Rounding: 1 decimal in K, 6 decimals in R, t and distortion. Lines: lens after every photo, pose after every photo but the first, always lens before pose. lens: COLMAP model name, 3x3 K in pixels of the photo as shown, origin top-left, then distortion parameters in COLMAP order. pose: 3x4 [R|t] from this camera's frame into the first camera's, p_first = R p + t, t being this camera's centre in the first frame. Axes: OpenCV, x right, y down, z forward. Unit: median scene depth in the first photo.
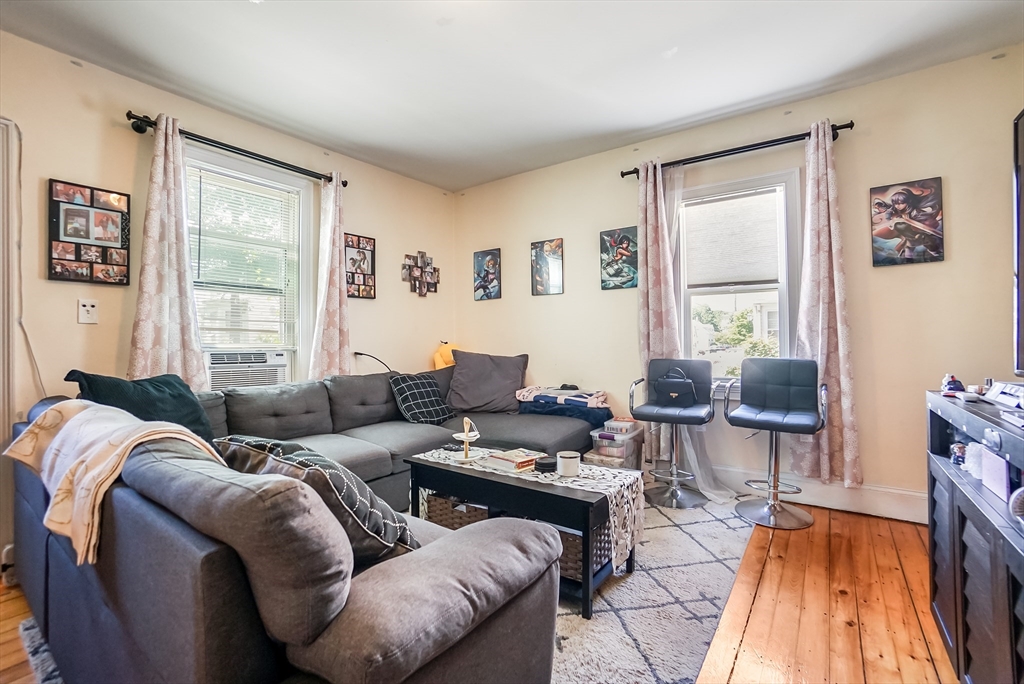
lens RADIAL K [[443.2, 0, 509.8], [0, 443.2, 341.9], [0, 0, 1]] dist [-0.062884, 0.019418]
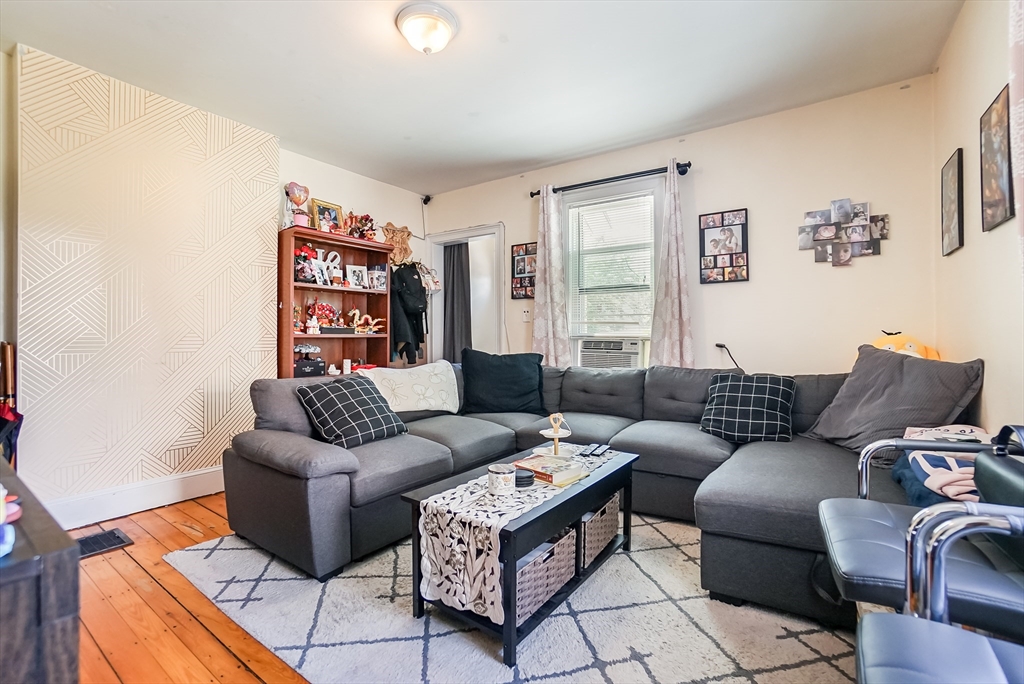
lens RADIAL K [[456.1, 0, 512.0], [0, 456.1, 342.0], [0, 0, 1]] dist [-0.063332, 0.021771]
pose [[0.022209, 0.022019, -0.999511, 0.779198], [0.000943, 0.999757, 0.022045, -0.001514], [0.999753, -0.001433, 0.022183, 0.788719]]
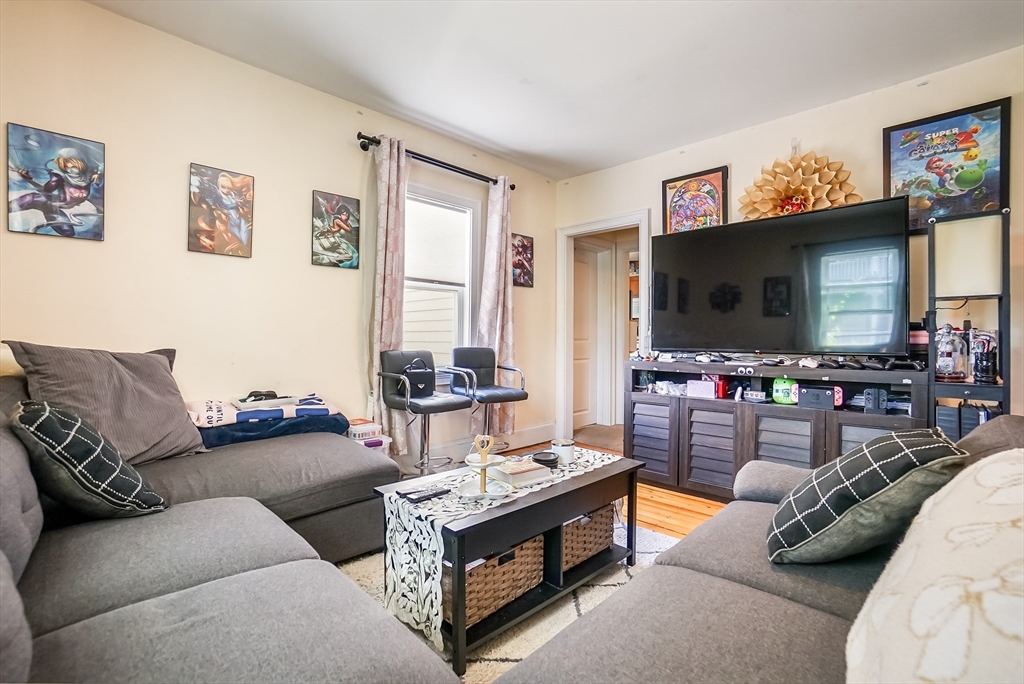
lens RADIAL K [[443.2, 0, 509.8], [0, 443.2, 341.9], [0, 0, 1]] dist [-0.062884, 0.019418]
pose [[0.181308, -0.001092, 0.983426, -0.698380], [-0.011389, 0.999930, 0.003210, 0.018198], [-0.983360, -0.011782, 0.181282, 0.740310]]
